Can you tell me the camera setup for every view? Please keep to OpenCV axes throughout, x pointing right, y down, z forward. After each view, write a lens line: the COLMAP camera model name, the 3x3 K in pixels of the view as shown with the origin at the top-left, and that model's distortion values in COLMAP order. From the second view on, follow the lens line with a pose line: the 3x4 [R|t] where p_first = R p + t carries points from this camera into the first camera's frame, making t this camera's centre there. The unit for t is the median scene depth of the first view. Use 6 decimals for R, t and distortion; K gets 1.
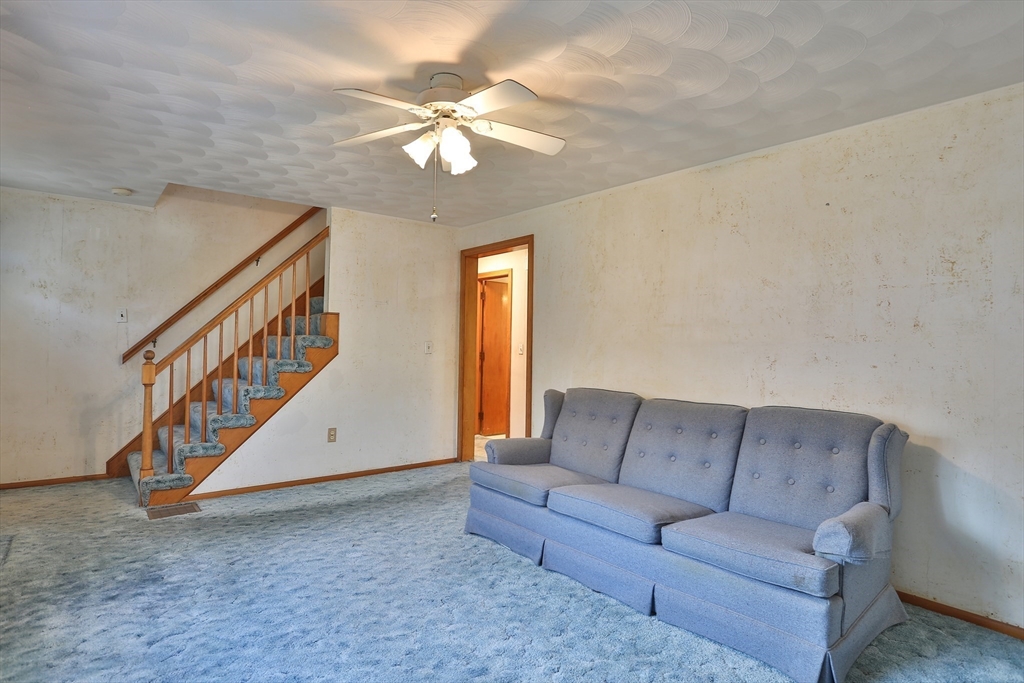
lens RADIAL K [[533.4, 0, 507.3], [0, 533.4, 342.8], [0, 0, 1]] dist [-0.071767, 0.031920]
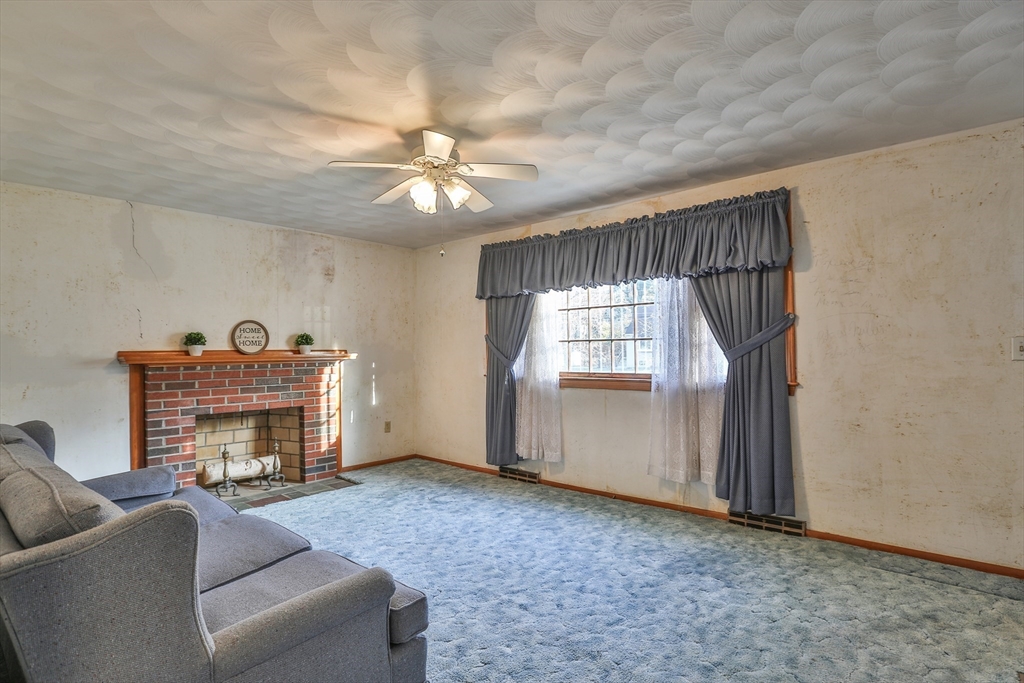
lens RADIAL K [[512.9, 0, 512.0], [0, 512.9, 341.5], [0, 0, 1]] dist [-0.049416, 0.000139]
pose [[-0.986903, -0.008946, -0.161067, -0.082407], [-0.004733, 0.999637, -0.026522, 0.007117], [0.161246, -0.025412, -0.986587, 1.733829]]
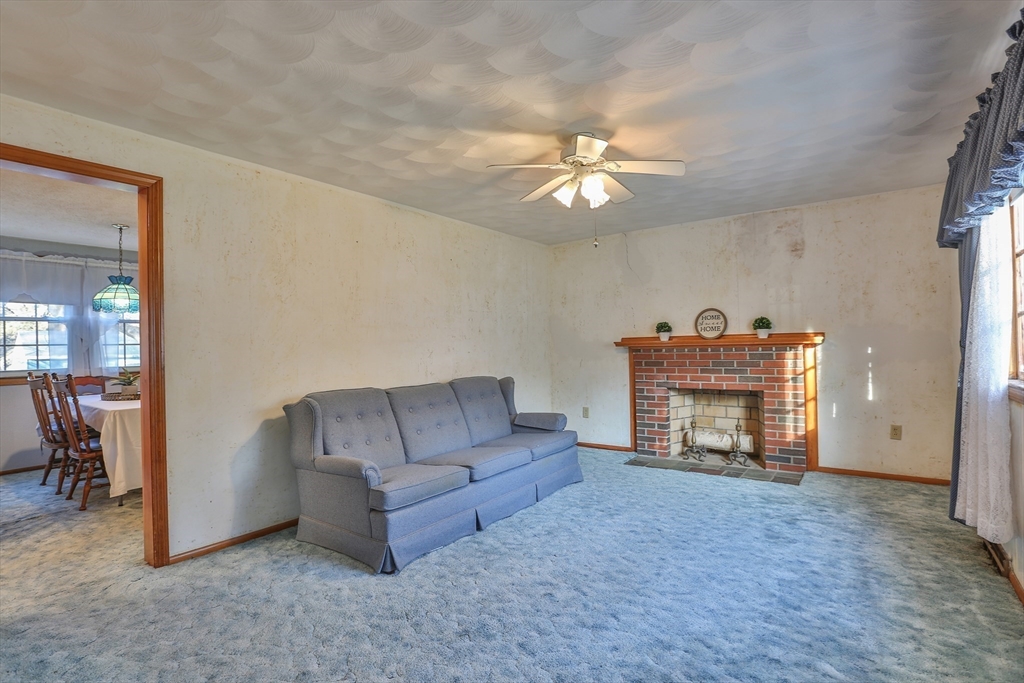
lens RADIAL K [[498.7, 0, 509.2], [0, 498.7, 342.0], [0, 0, 1]] dist [-0.047511, 0.014342]
pose [[-0.237539, -0.006492, 0.971356, -0.996270], [0.014121, 0.999849, 0.010135, -0.006924], [-0.971275, 0.016124, -0.237411, 1.163494]]
